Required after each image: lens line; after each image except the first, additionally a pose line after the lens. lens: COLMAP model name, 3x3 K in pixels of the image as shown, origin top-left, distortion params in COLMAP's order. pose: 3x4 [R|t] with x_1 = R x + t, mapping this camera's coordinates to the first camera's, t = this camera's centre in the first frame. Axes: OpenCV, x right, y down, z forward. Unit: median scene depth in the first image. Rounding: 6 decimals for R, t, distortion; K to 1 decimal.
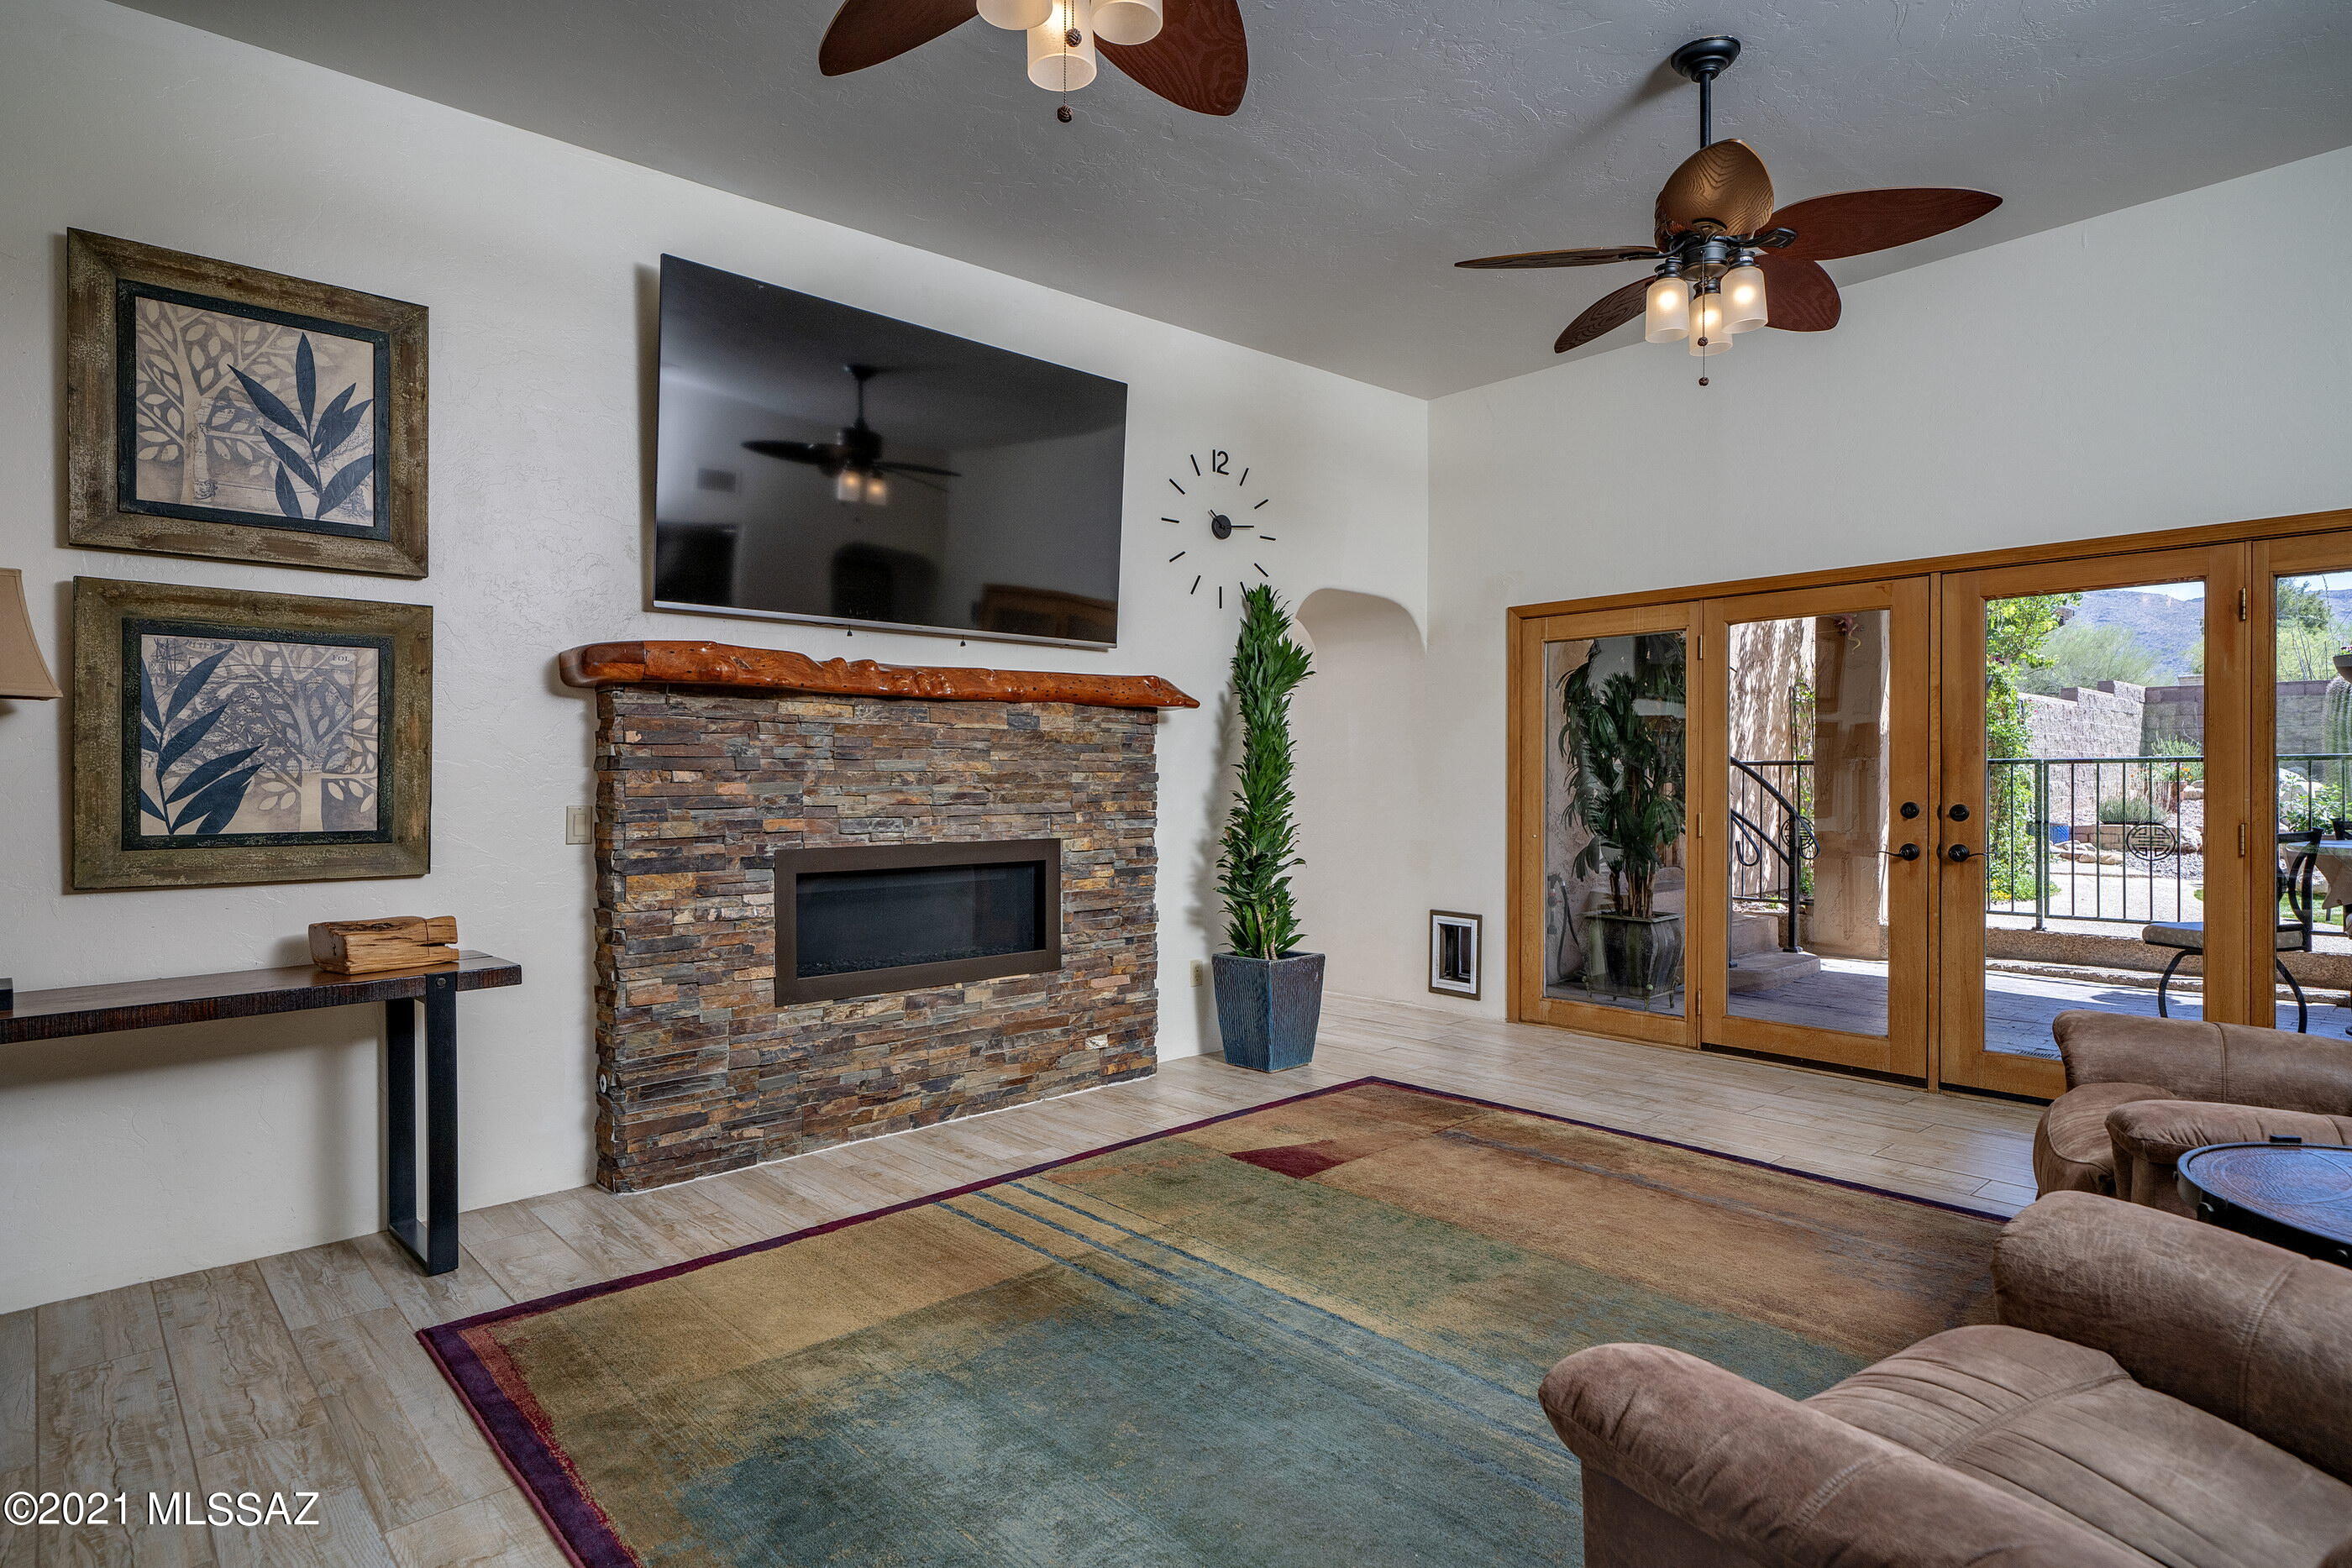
lens RADIAL K [[1244.0, 0, 1176.0], [0, 1244.0, 784.0], [0, 0, 1]] dist [0.002682, 0.000315]
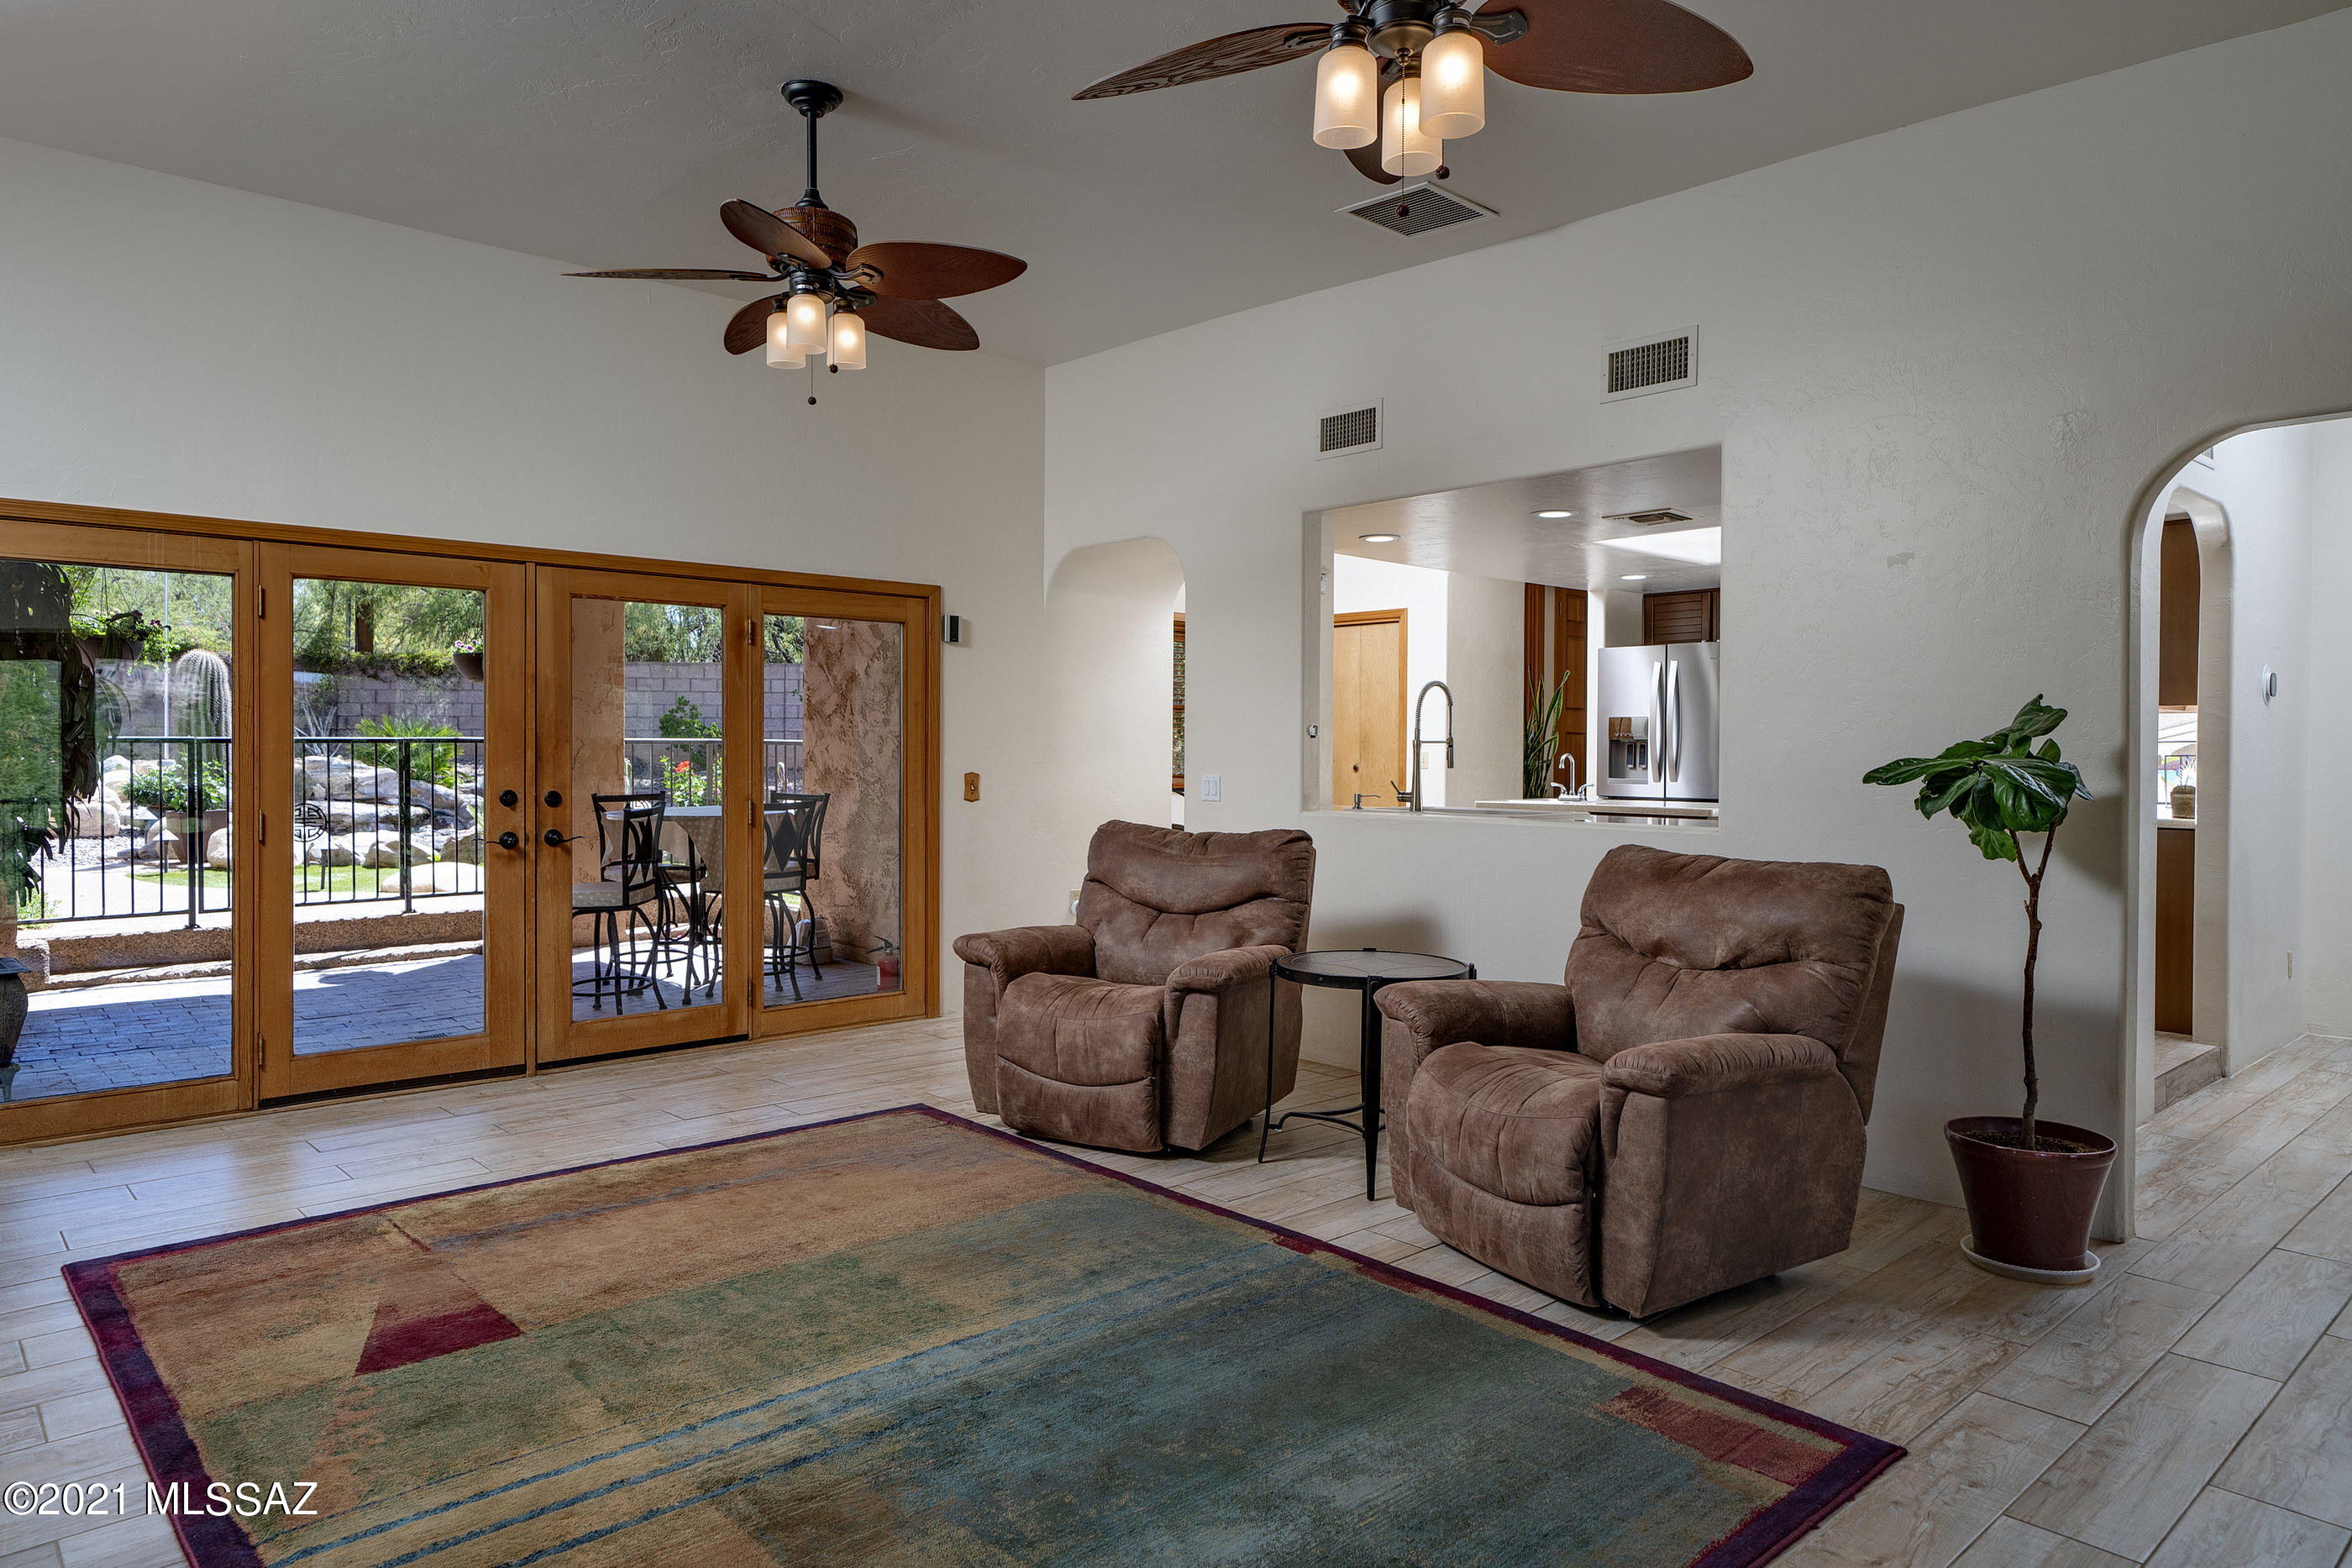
lens RADIAL K [[1441.4, 0, 1169.6], [0, 1441.4, 777.4], [0, 0, 1]] dist [-0.001574, 0.001078]
pose [[0.005086, -0.015583, 0.999866, -1.337698], [-0.001849, 0.999877, 0.015593, -0.034718], [-0.999985, -0.001928, 0.005057, 1.138250]]
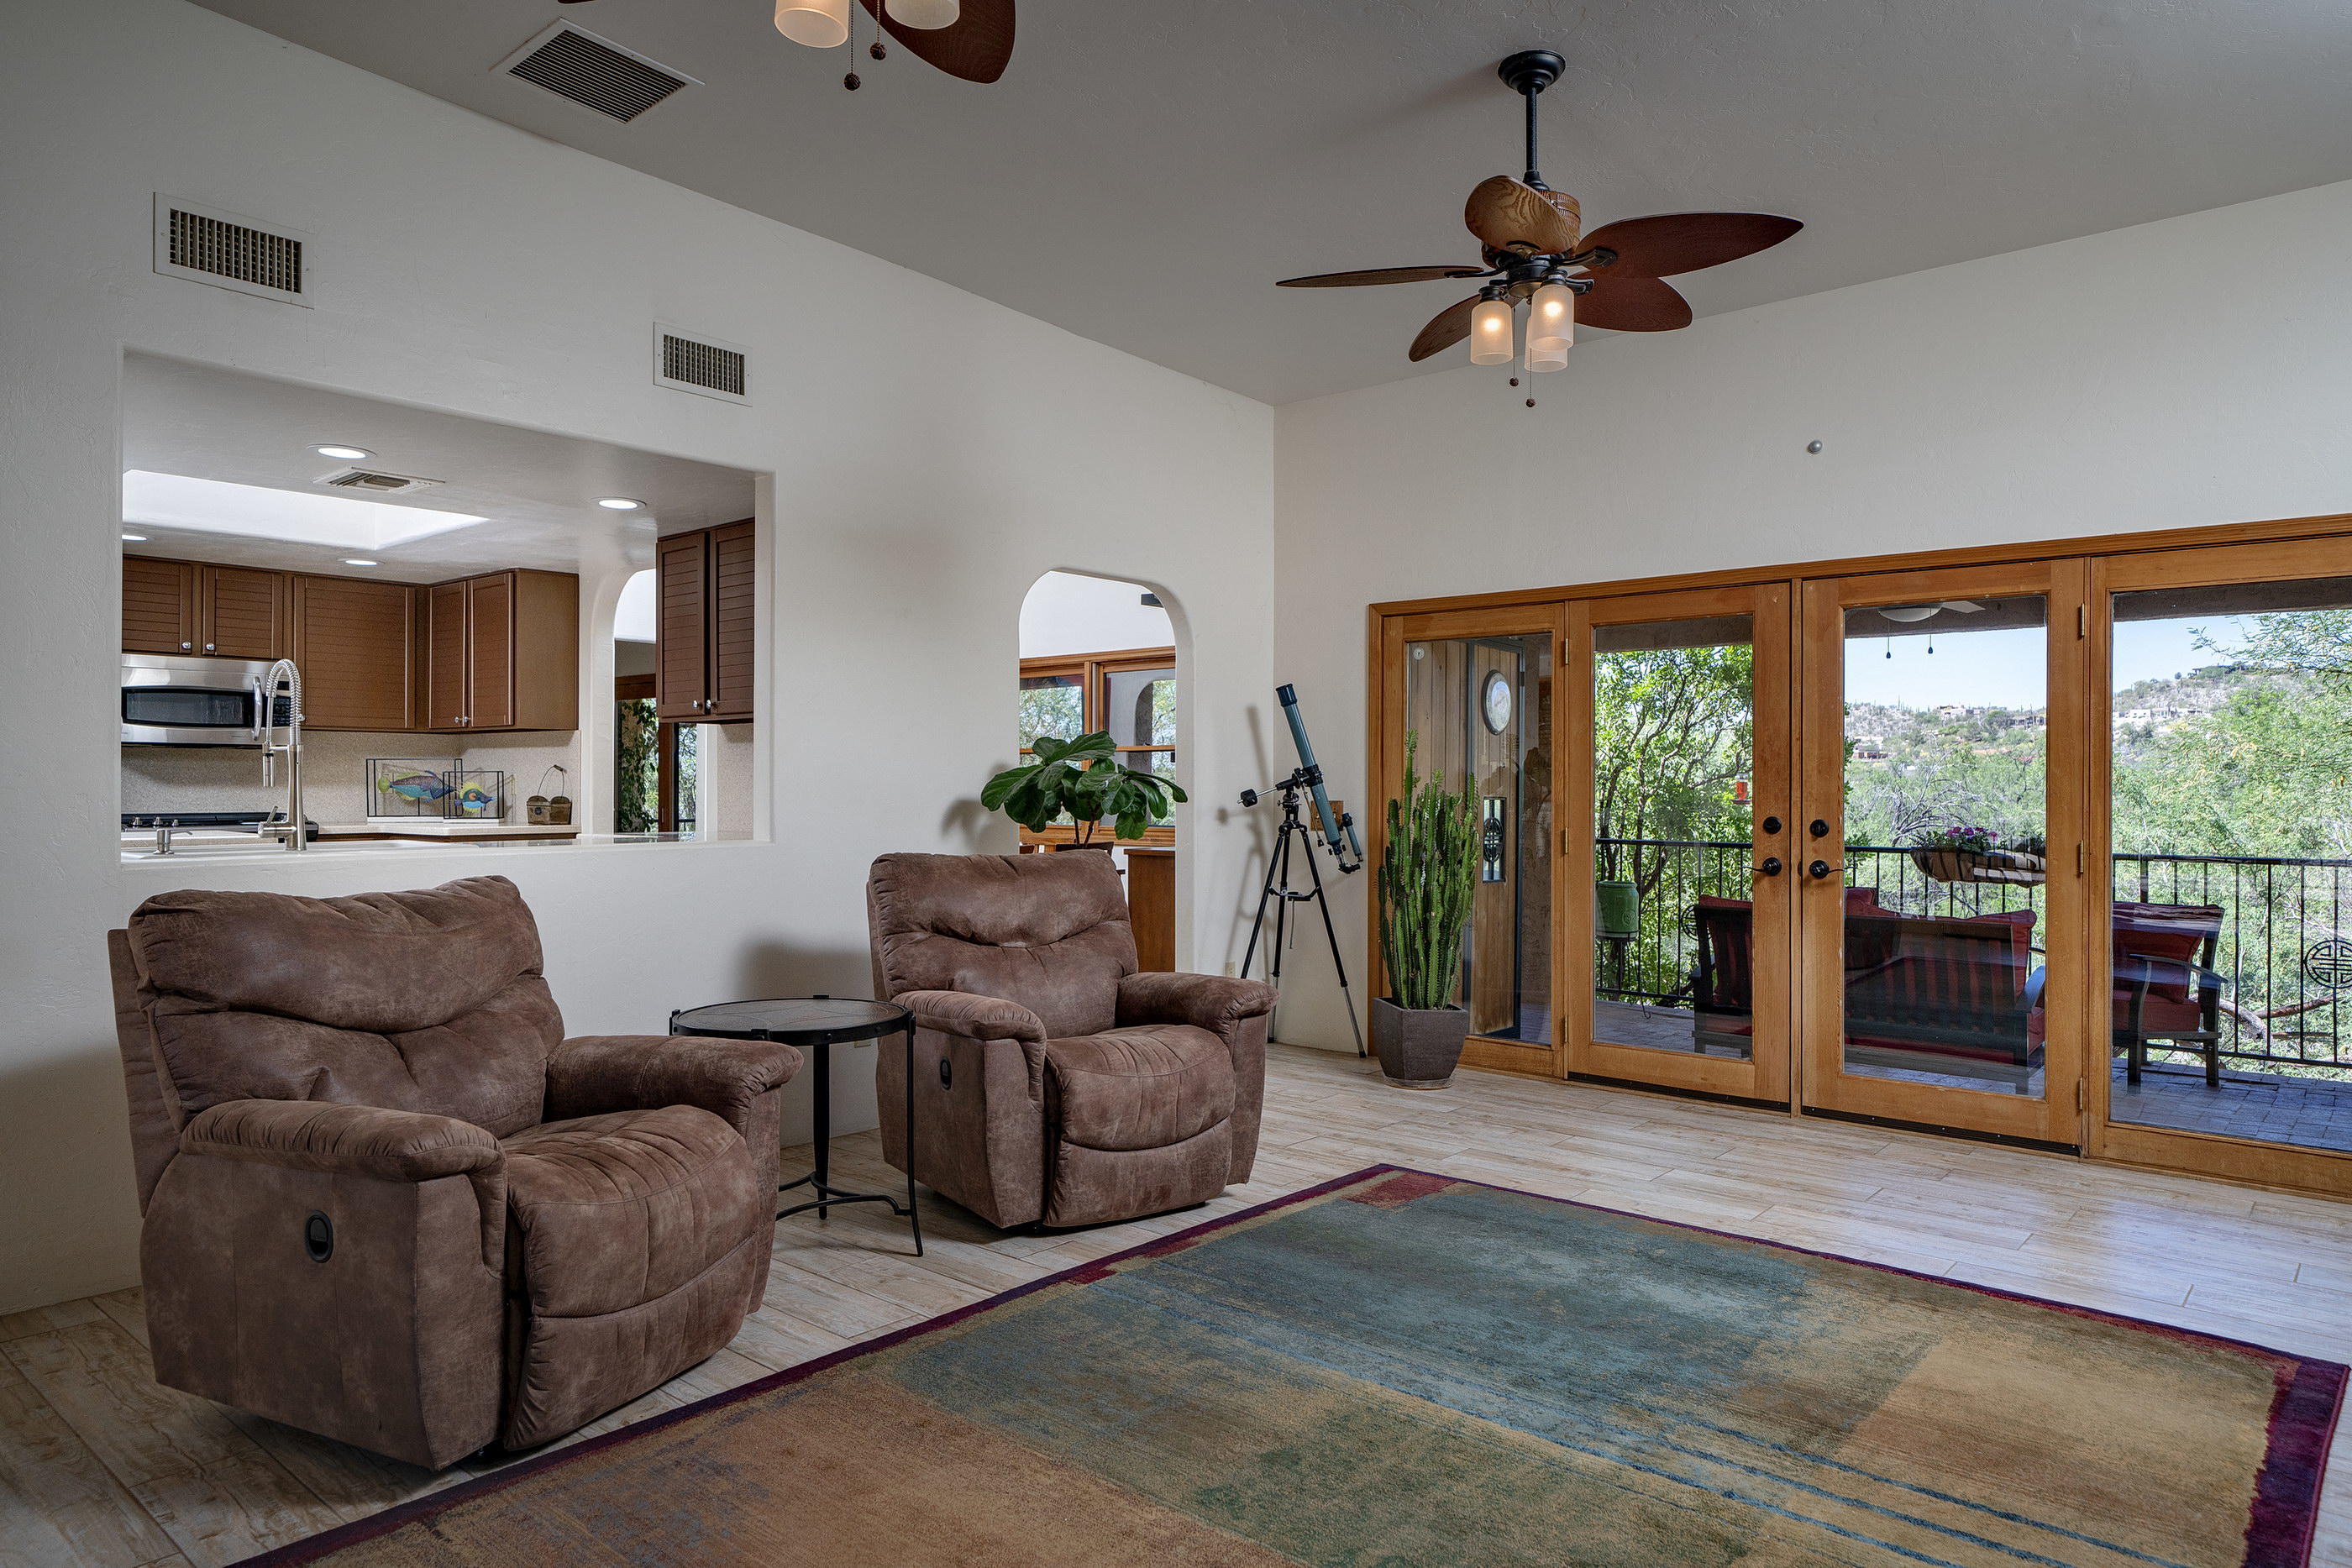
lens RADIAL K [[1441.4, 0, 1169.6], [0, 1441.4, 777.4], [0, 0, 1]] dist [-0.001574, 0.001078]
pose [[-0.993803, -0.004740, -0.111059, 0.590655], [-0.005124, 0.999982, 0.003175, -0.031281], [0.111042, 0.003725, -0.993809, 2.756698]]
